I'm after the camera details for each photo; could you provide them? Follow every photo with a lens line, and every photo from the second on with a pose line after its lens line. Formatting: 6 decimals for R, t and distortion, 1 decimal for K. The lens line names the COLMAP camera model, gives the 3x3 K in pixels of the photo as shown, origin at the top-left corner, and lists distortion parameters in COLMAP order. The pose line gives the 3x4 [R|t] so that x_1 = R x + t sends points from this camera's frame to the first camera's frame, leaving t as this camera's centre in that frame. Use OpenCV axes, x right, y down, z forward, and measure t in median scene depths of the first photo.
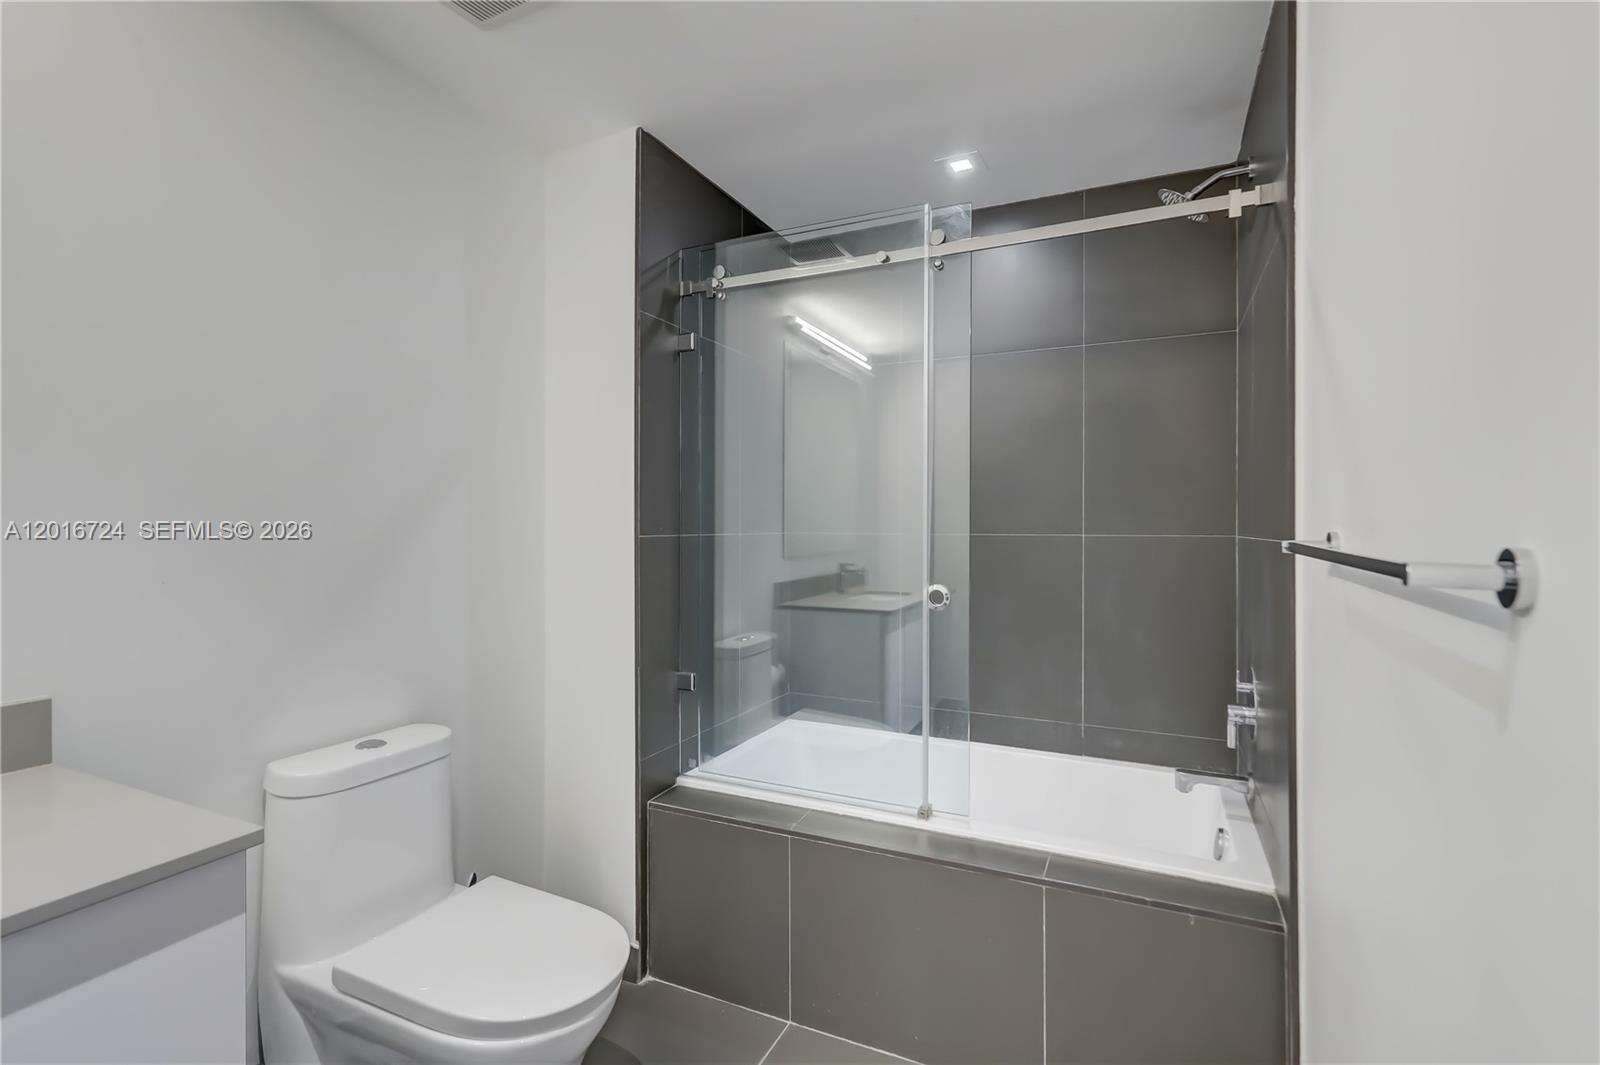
lens RADIAL K [[737.3, 0, 799.7], [0, 737.3, 527.3], [0, 0, 1]] dist [0.001465, 0.002007]
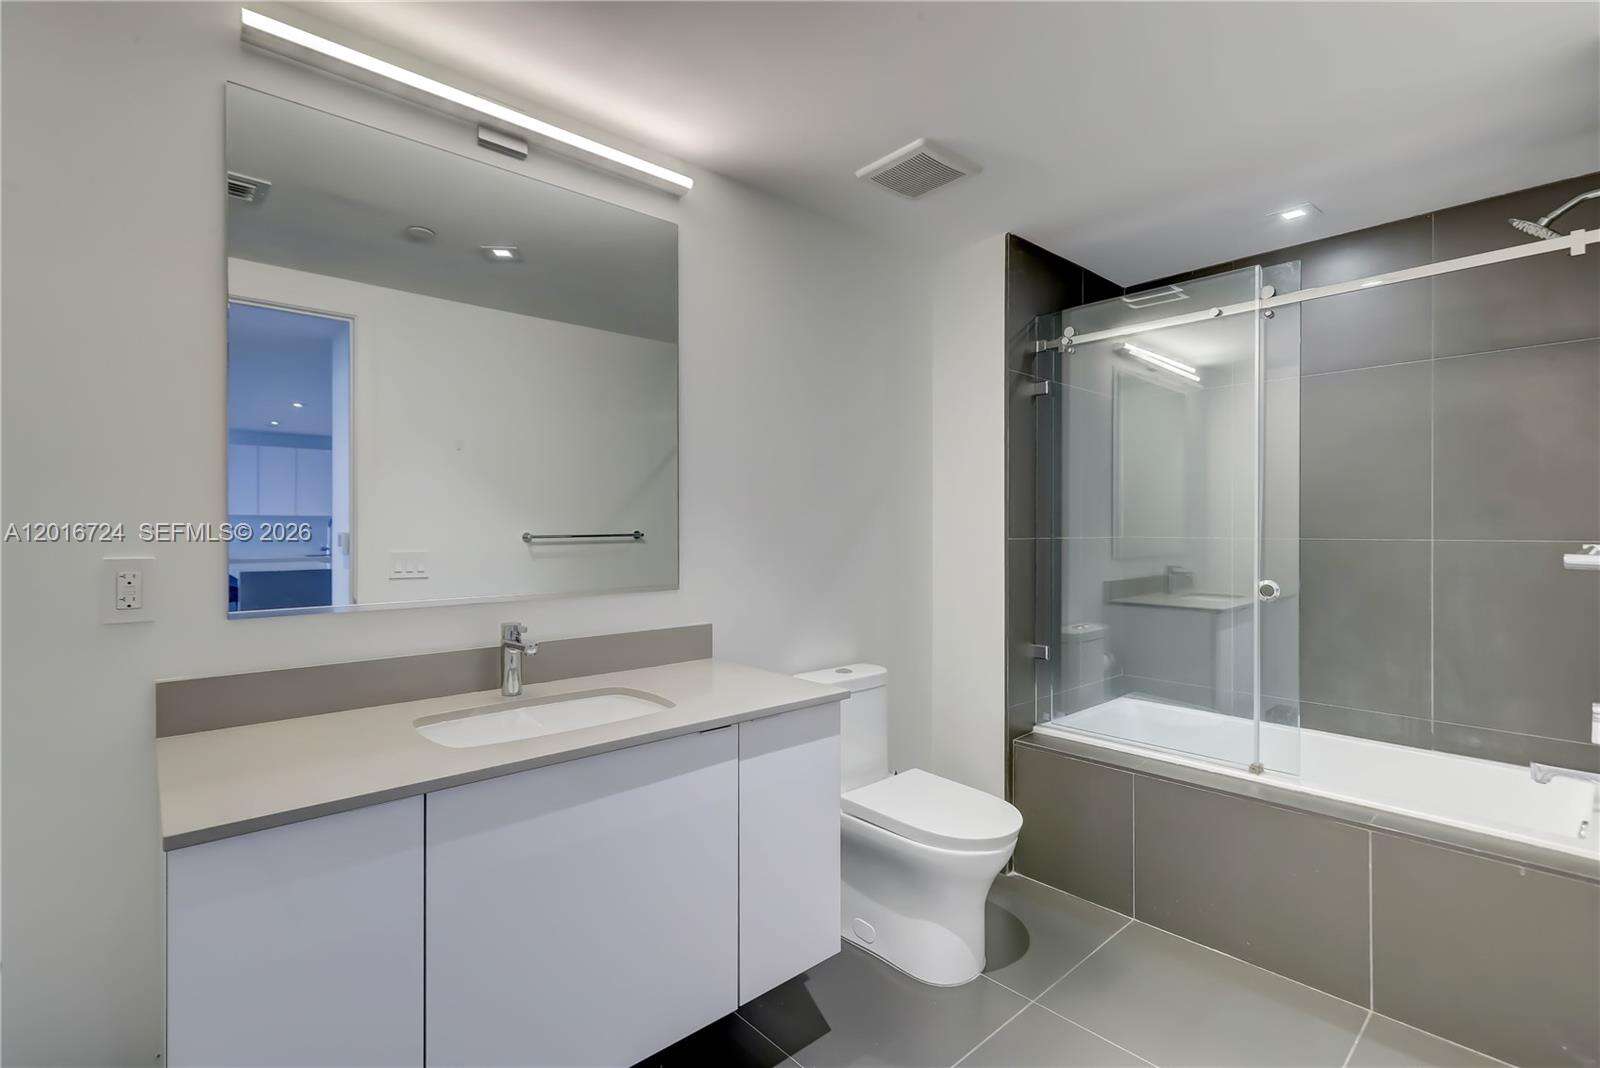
lens RADIAL K [[737.3, 0, 805.5], [0, 737.3, 528.3], [0, 0, 1]] dist [0.001465, 0.002007]
pose [[0.925617, -0.000260, -0.378463, -0.048300], [-0.001611, 0.999988, -0.004626, -0.000215], [0.378459, 0.004891, 0.925605, -0.345882]]
